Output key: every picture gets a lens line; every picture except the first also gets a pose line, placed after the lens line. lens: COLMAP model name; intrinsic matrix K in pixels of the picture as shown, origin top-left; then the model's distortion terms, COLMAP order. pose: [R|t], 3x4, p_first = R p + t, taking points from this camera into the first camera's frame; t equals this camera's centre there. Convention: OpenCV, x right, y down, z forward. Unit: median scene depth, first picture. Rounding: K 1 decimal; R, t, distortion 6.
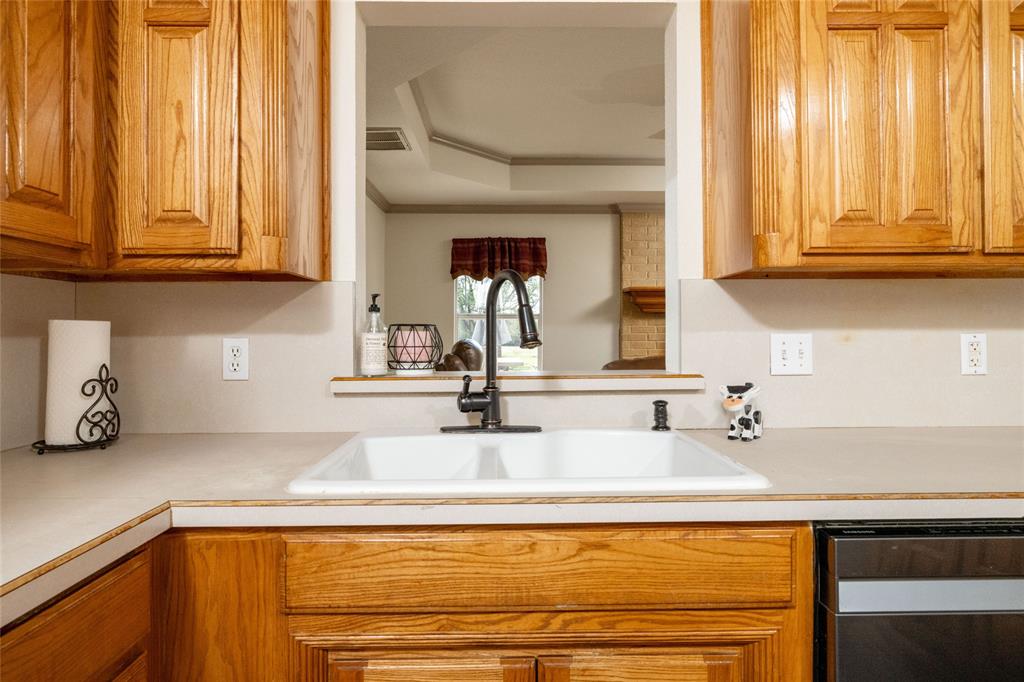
lens RADIAL K [[555.7, 0, 509.2], [0, 555.7, 336.7], [0, 0, 1]] dist [-0.007315, -0.000385]
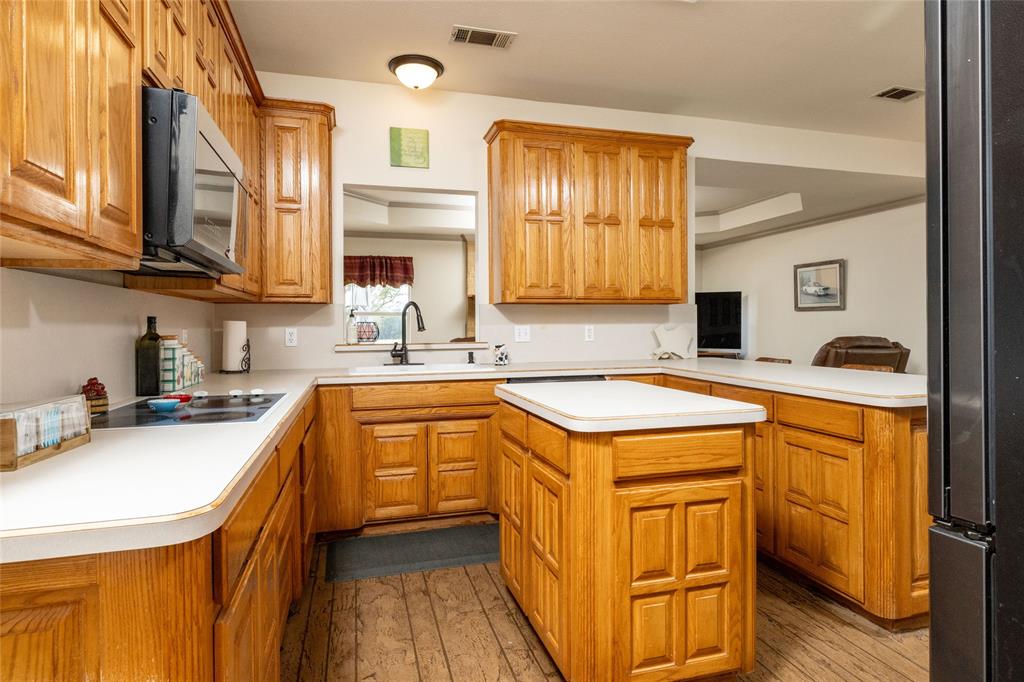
lens RADIAL K [[555.7, 0, 510.2], [0, 555.7, 335.6], [0, 0, 1]] dist [-0.007315, -0.000385]
pose [[0.966839, -0.006481, 0.255305, -0.207807], [0.003929, 0.999937, 0.010506, 0.012561], [-0.255357, -0.009154, 0.966804, -1.529638]]
